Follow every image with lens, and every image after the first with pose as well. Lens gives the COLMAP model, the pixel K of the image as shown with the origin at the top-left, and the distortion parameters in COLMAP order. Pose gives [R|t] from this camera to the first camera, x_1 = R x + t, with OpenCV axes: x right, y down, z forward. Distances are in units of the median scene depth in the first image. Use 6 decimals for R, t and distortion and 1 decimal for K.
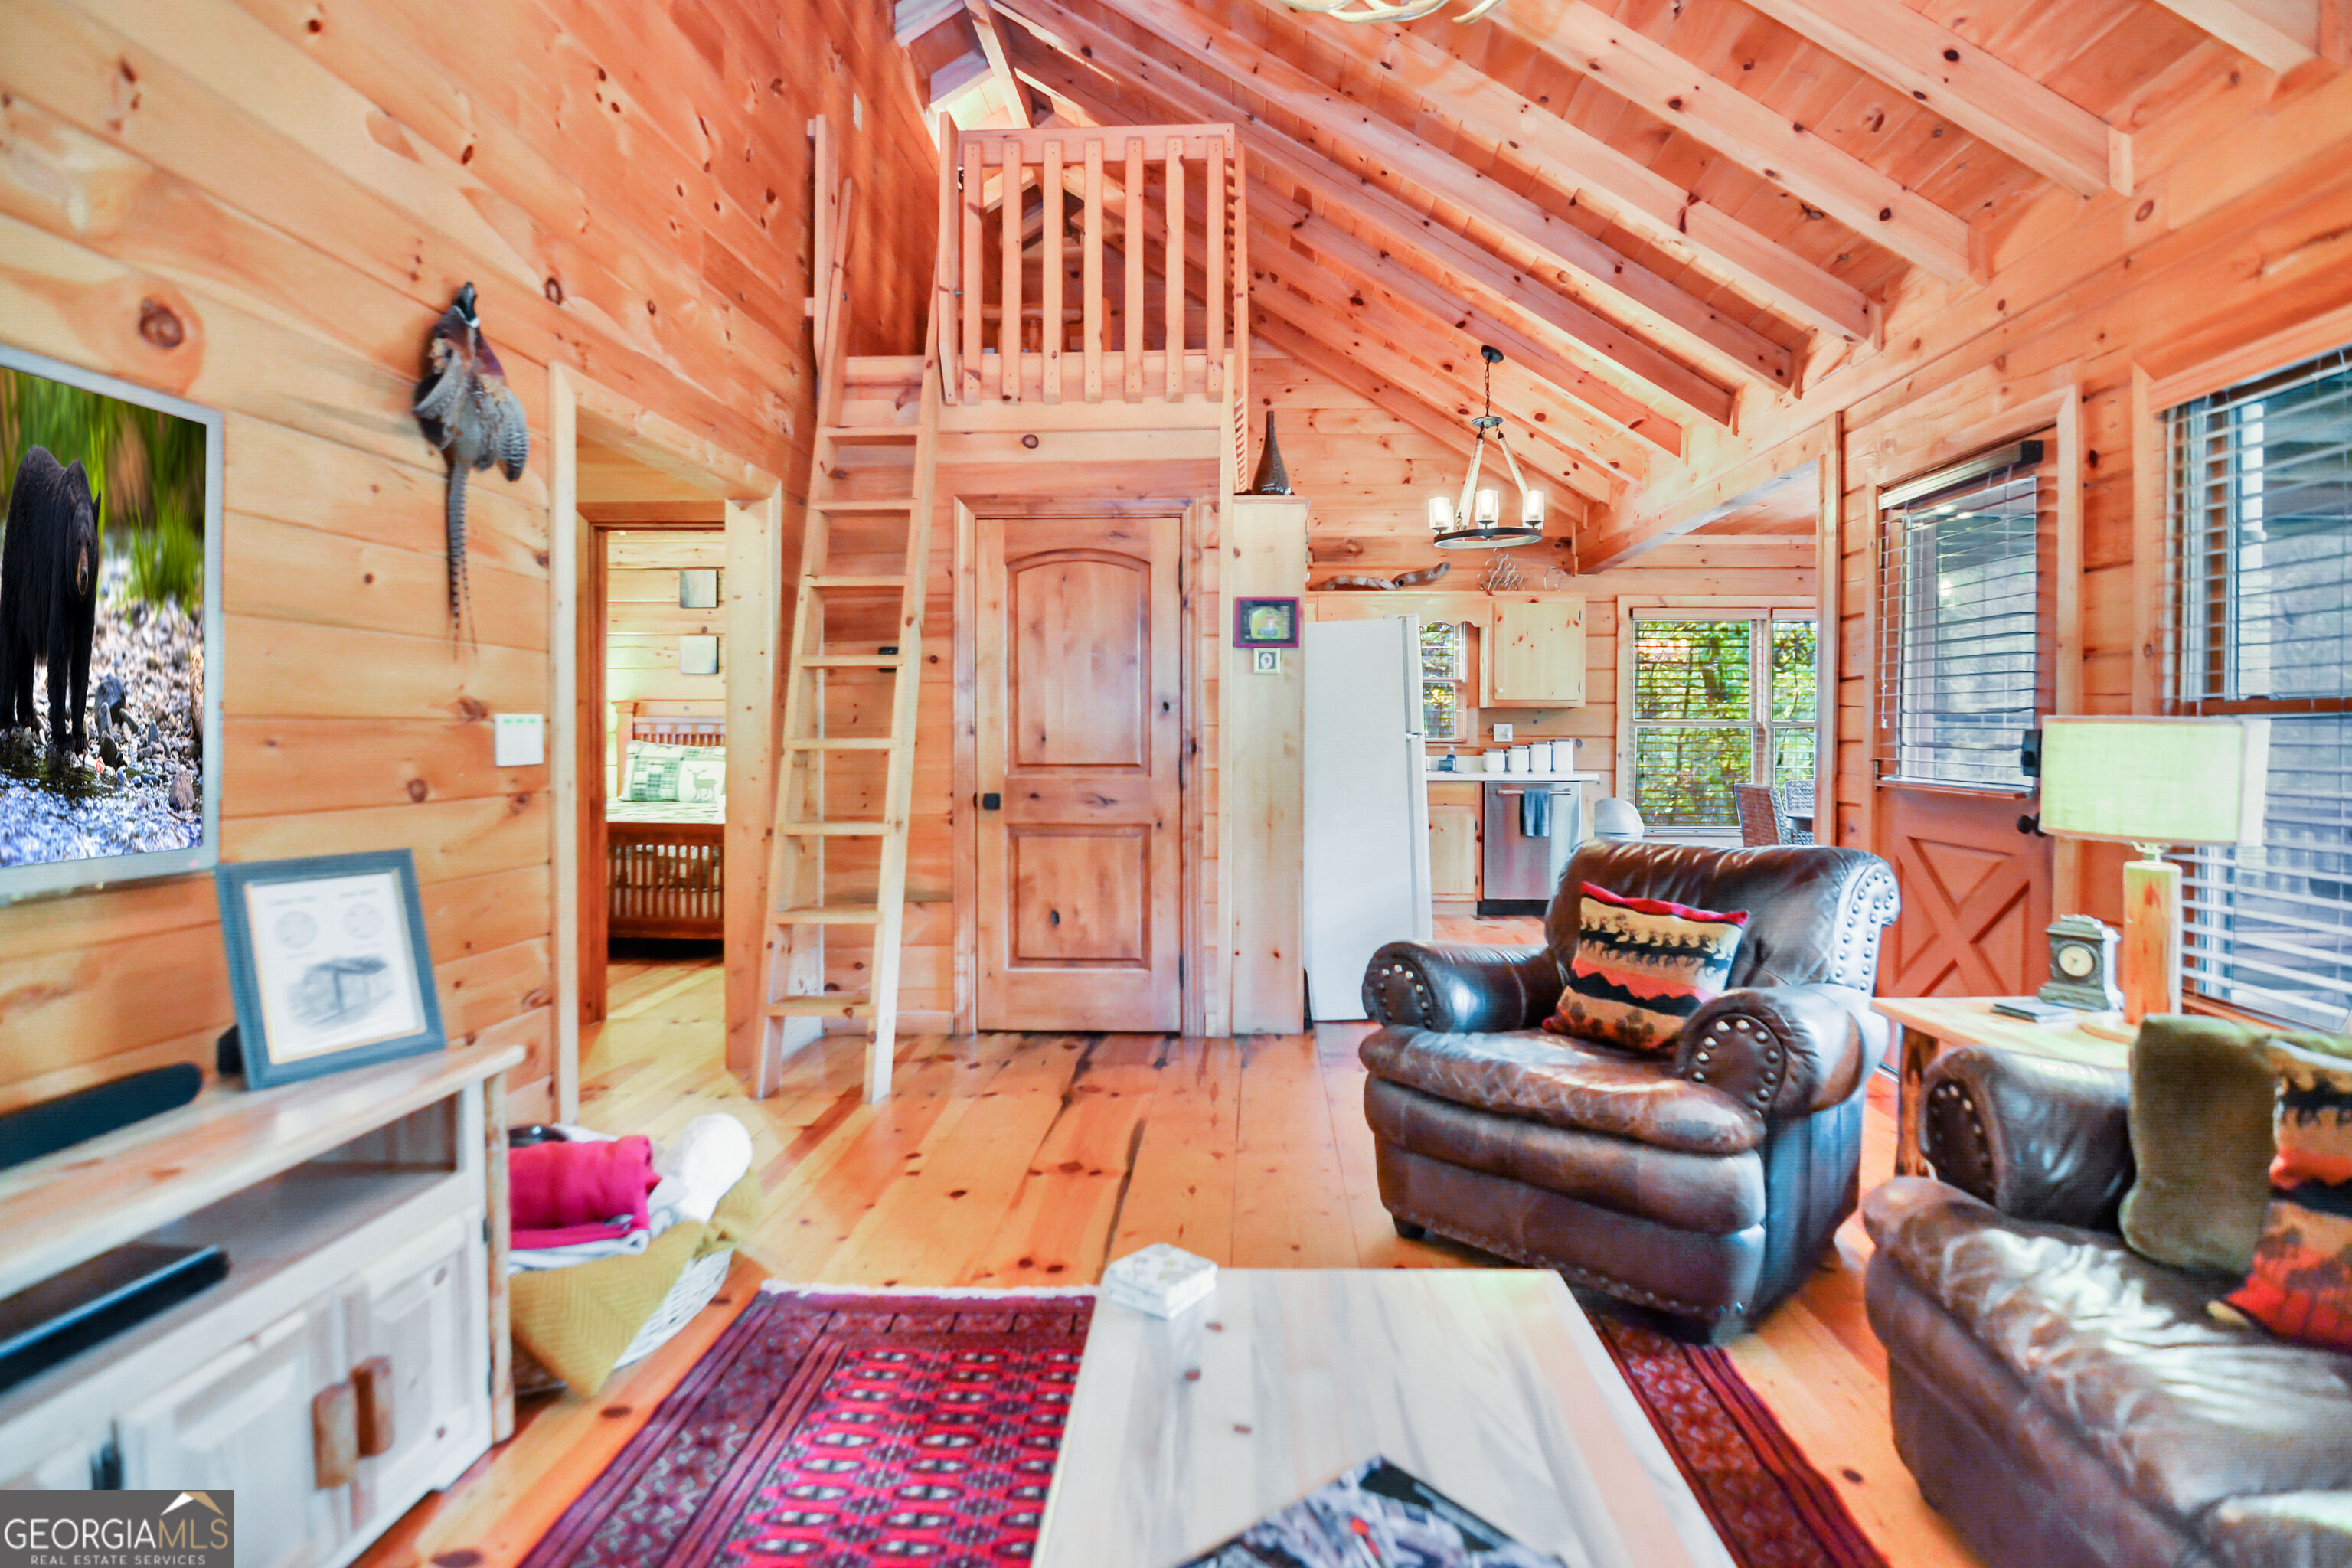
lens RADIAL K [[1163.9, 0, 1183.7], [0, 1163.9, 732.3], [0, 0, 1]] dist [-0.000207, -0.014680]
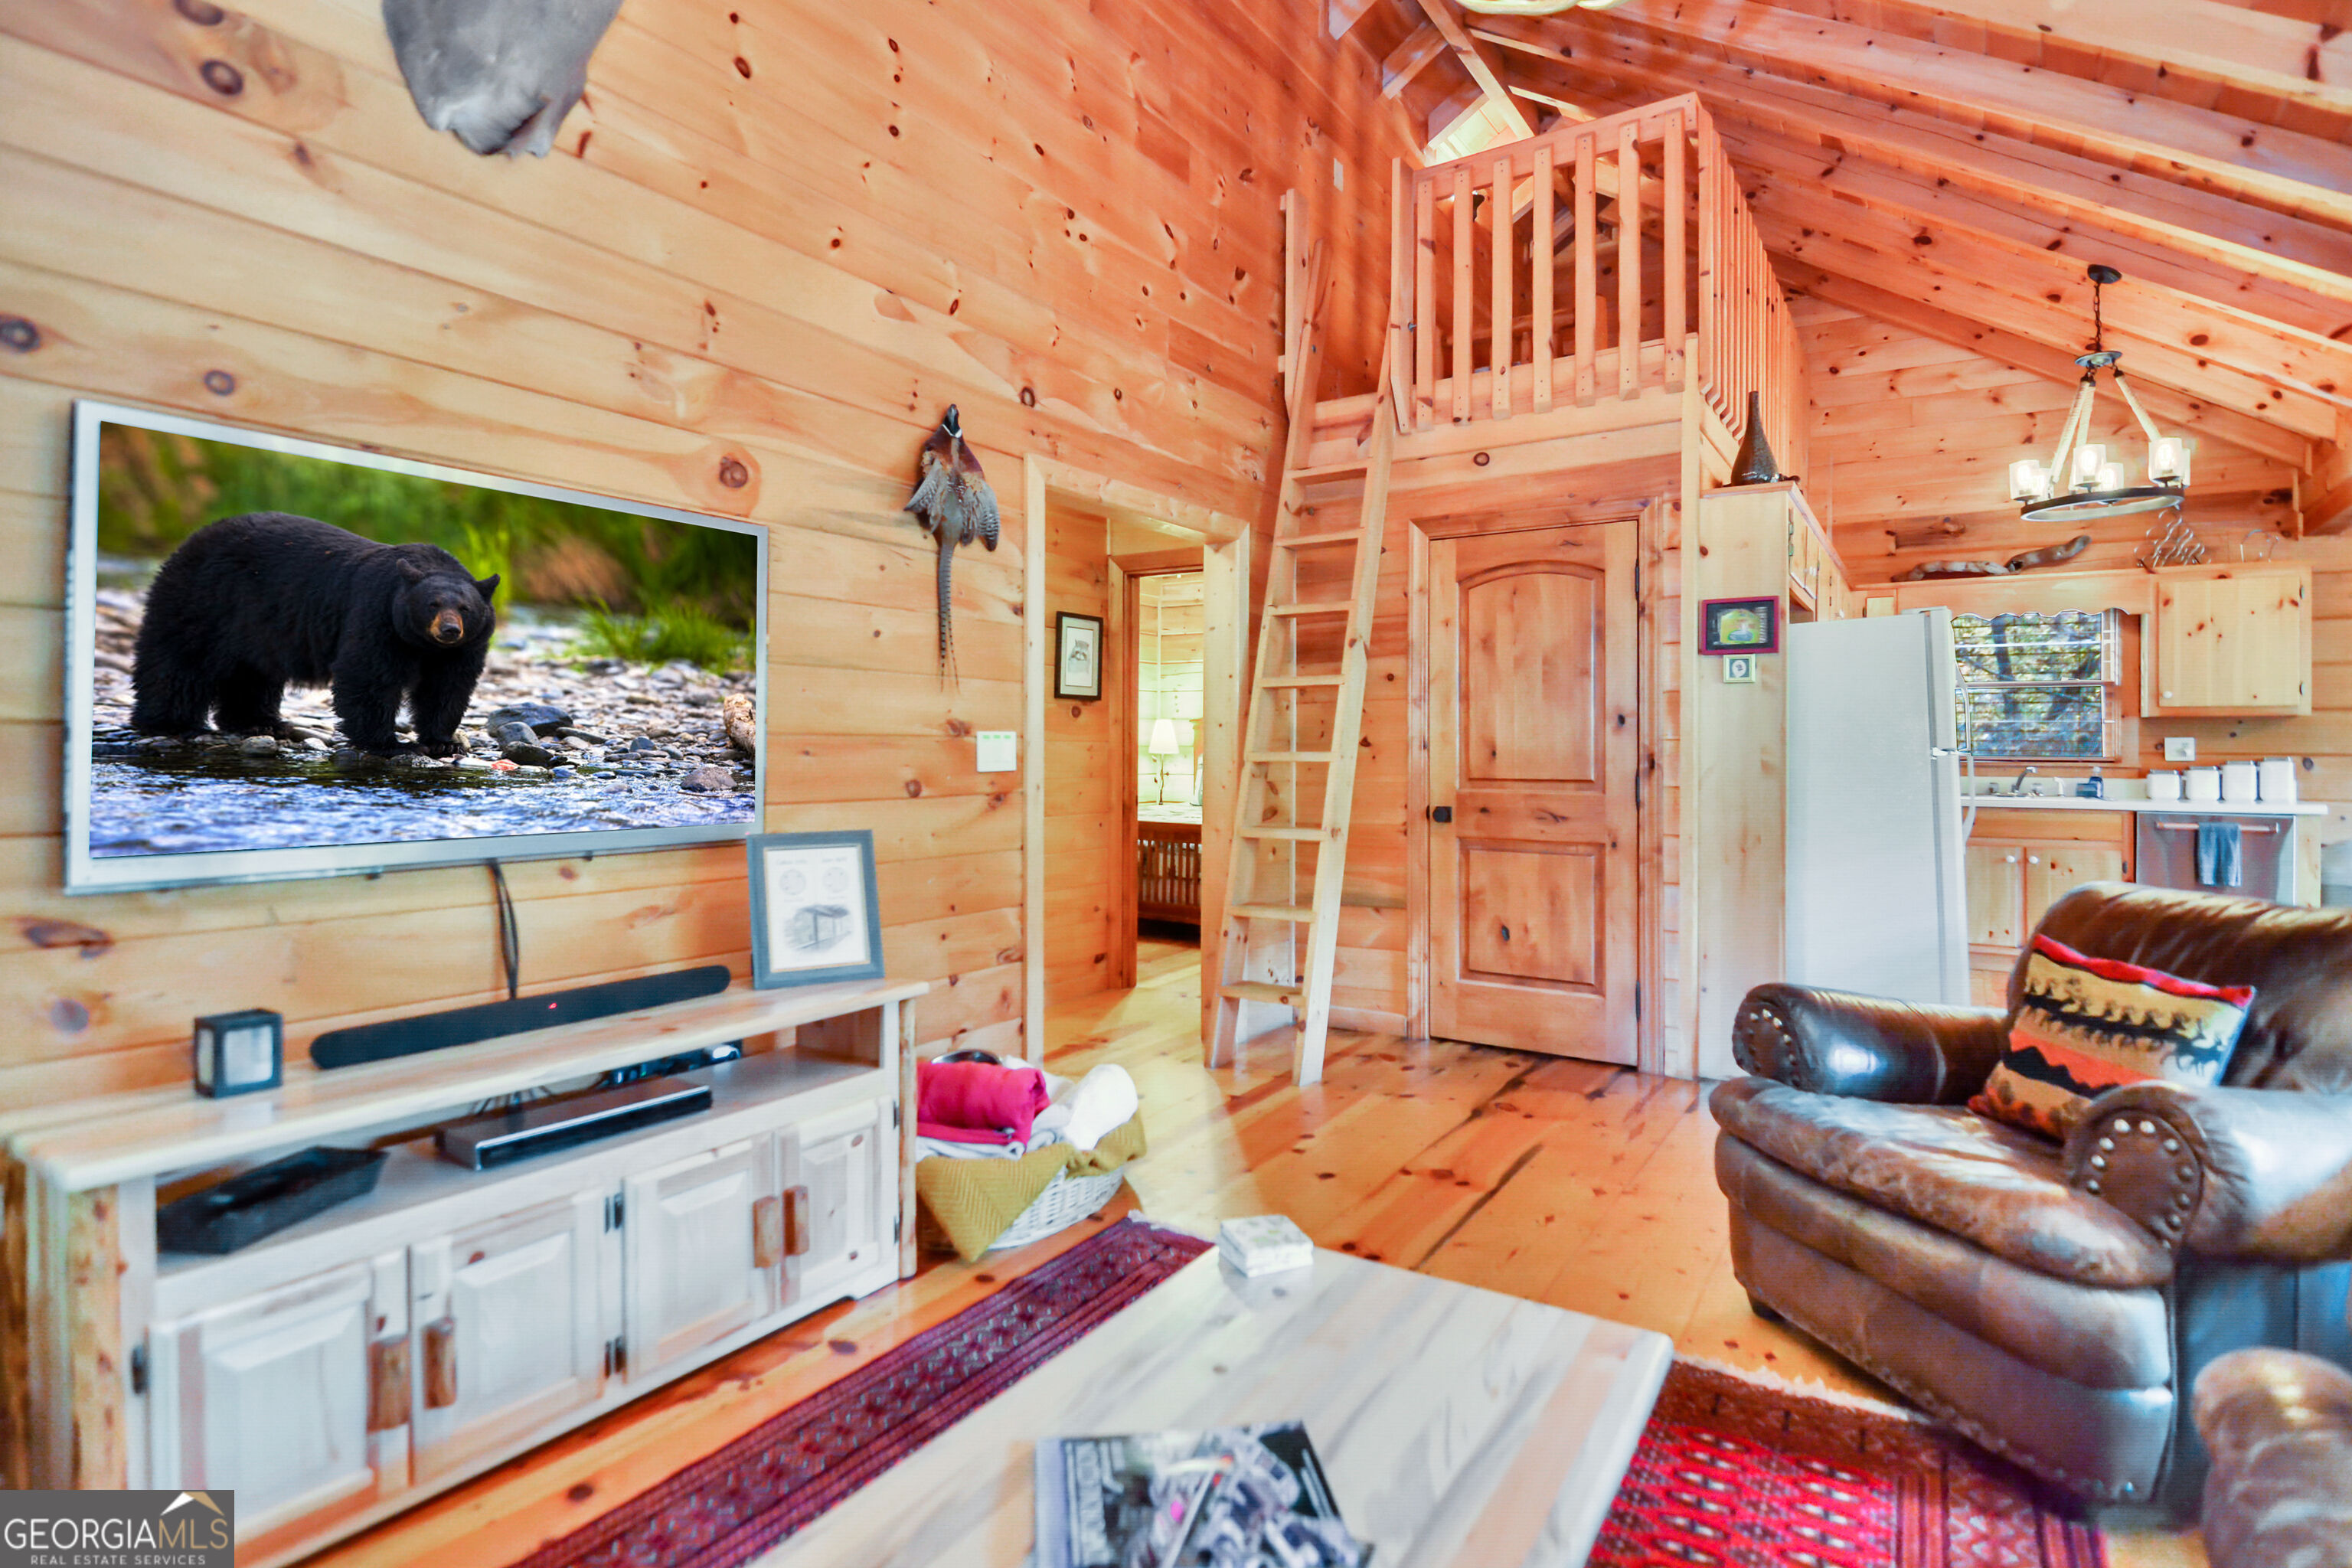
lens RADIAL K [[1157.3, 0, 1173.1], [0, 1157.3, 729.0], [0, 0, 1]] dist [0.000203, -0.013200]
pose [[0.856228, -0.005009, -0.516574, 0.218800], [-0.002959, 0.999889, -0.014601, -0.000199], [0.516590, 0.014031, 0.856118, 0.005512]]
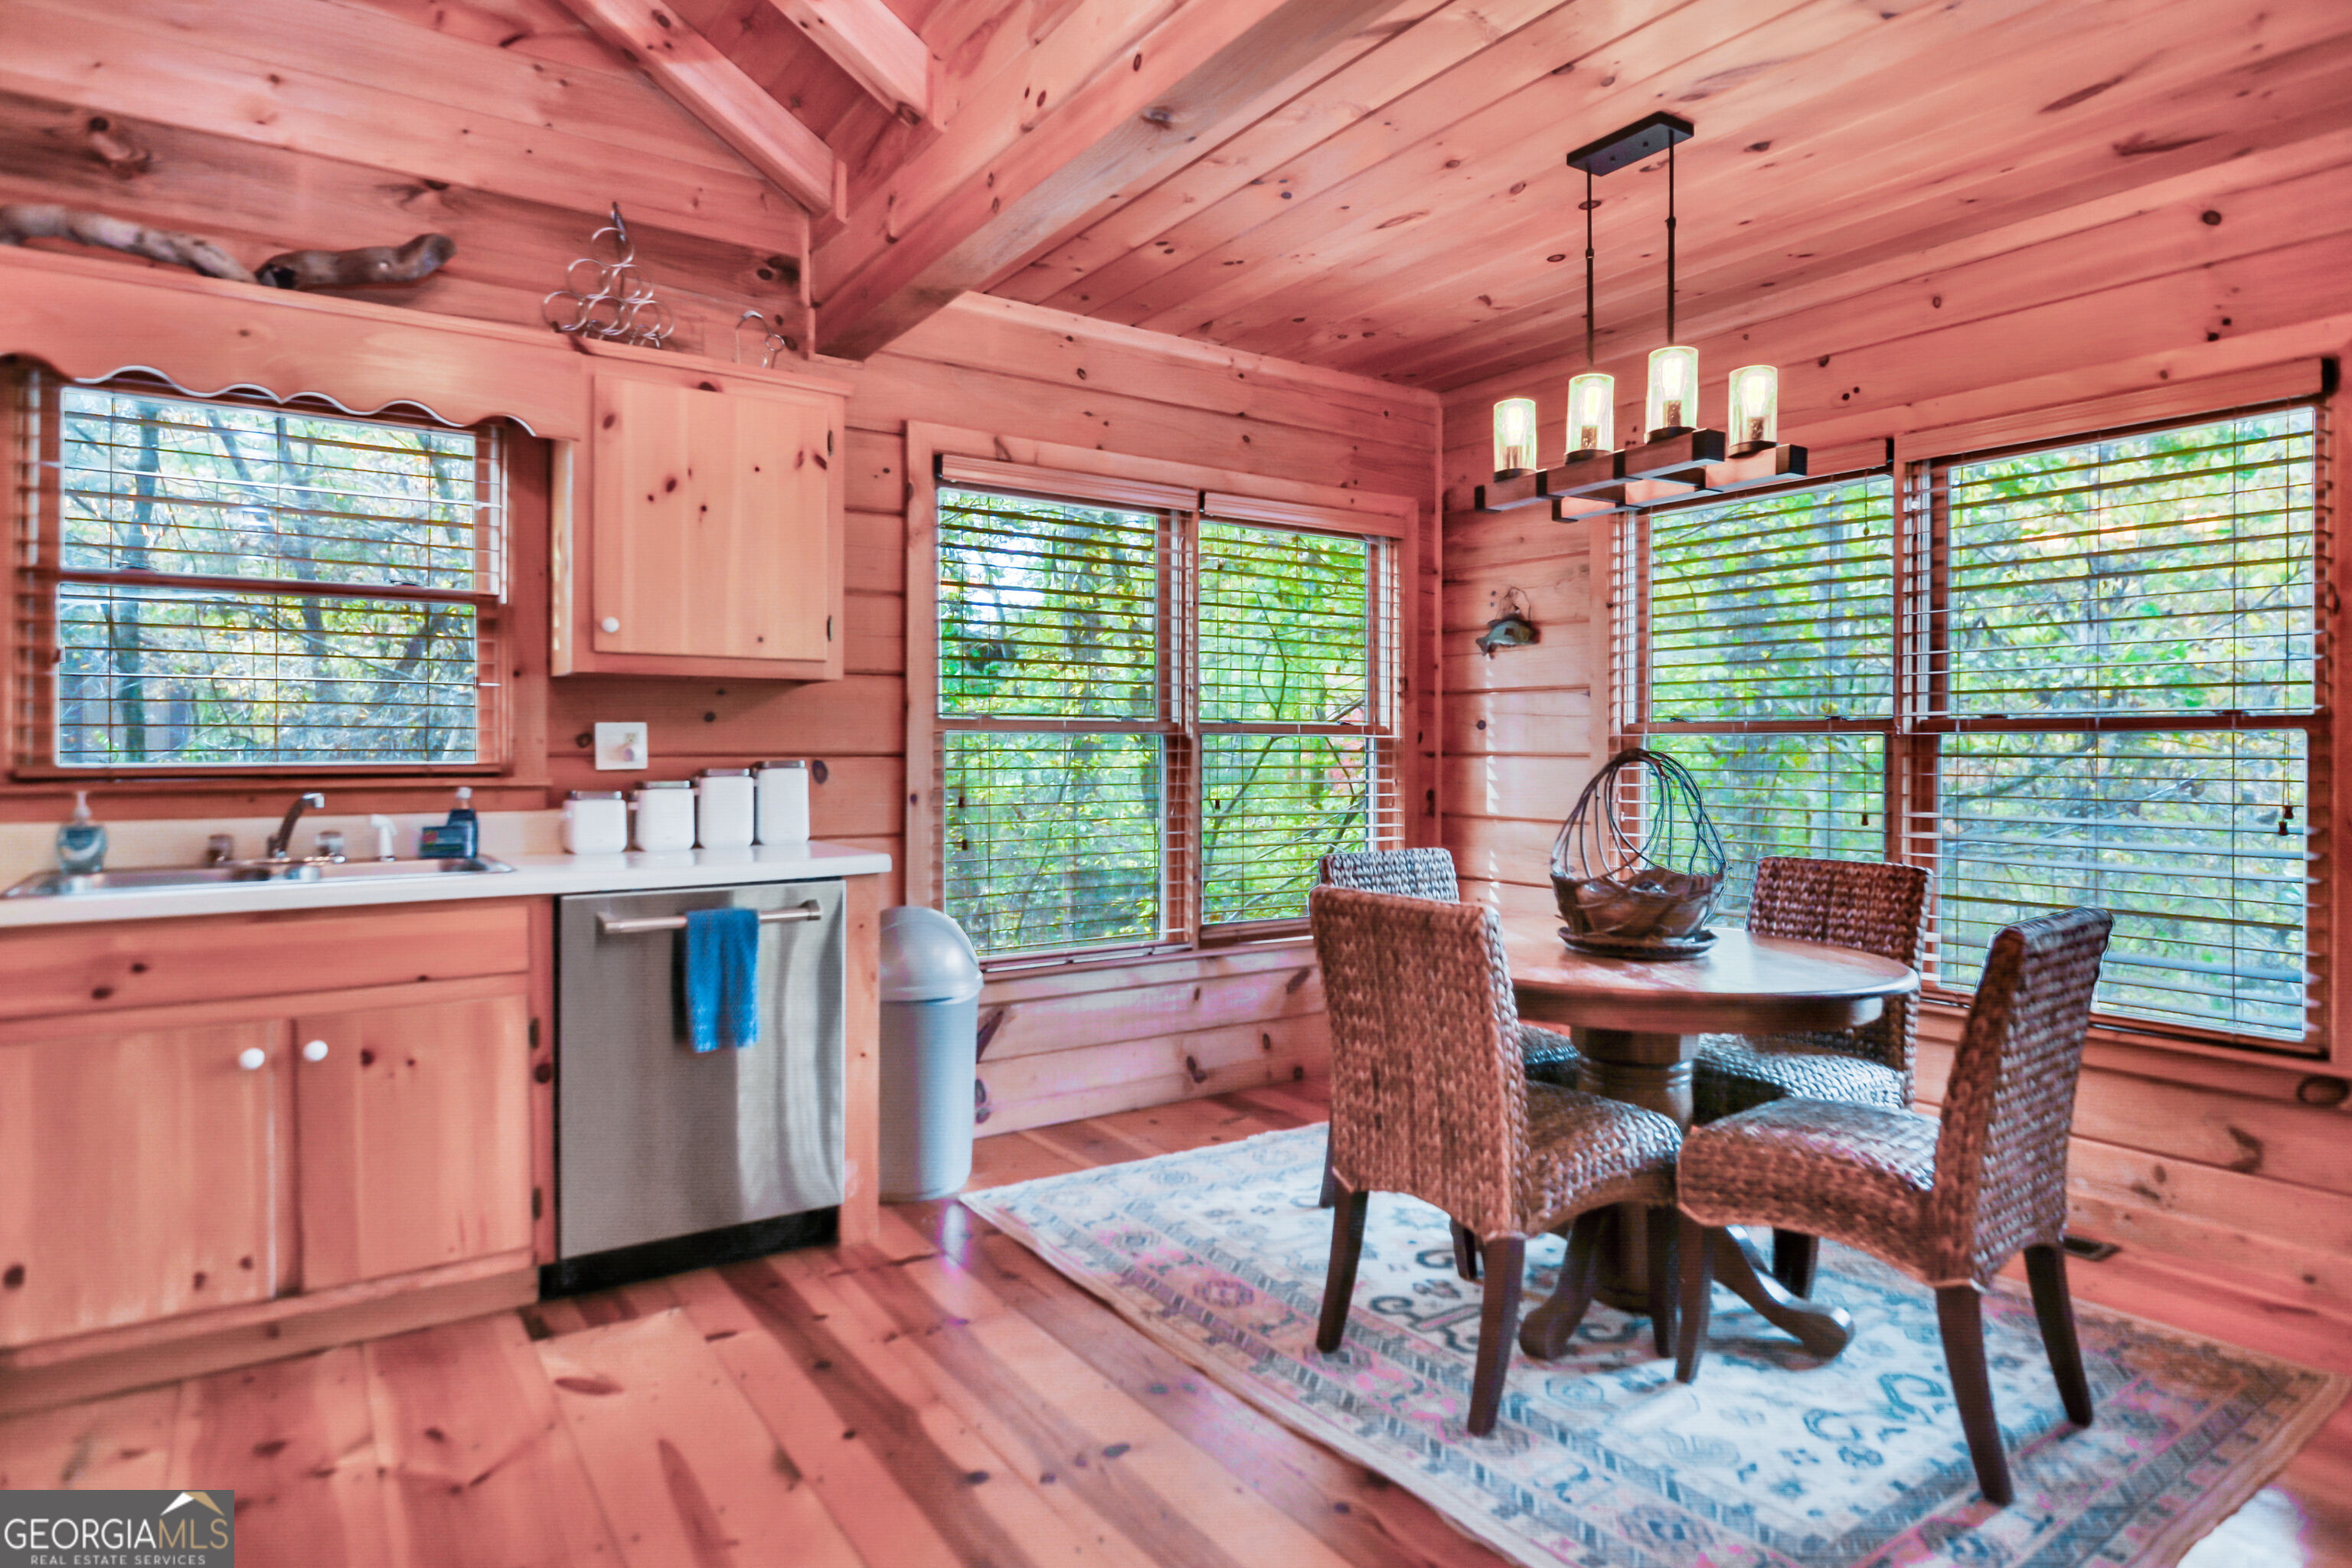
lens RADIAL K [[1220.1, 0, 1170.4], [0, 1220.1, 756.8], [0, 0, 1]] dist [-0.002079, -0.014998]
pose [[0.778105, -0.008900, 0.628071, 0.377886], [0.001155, 0.999918, 0.012737, -0.002394], [-0.628133, -0.009185, 0.778051, 1.333826]]
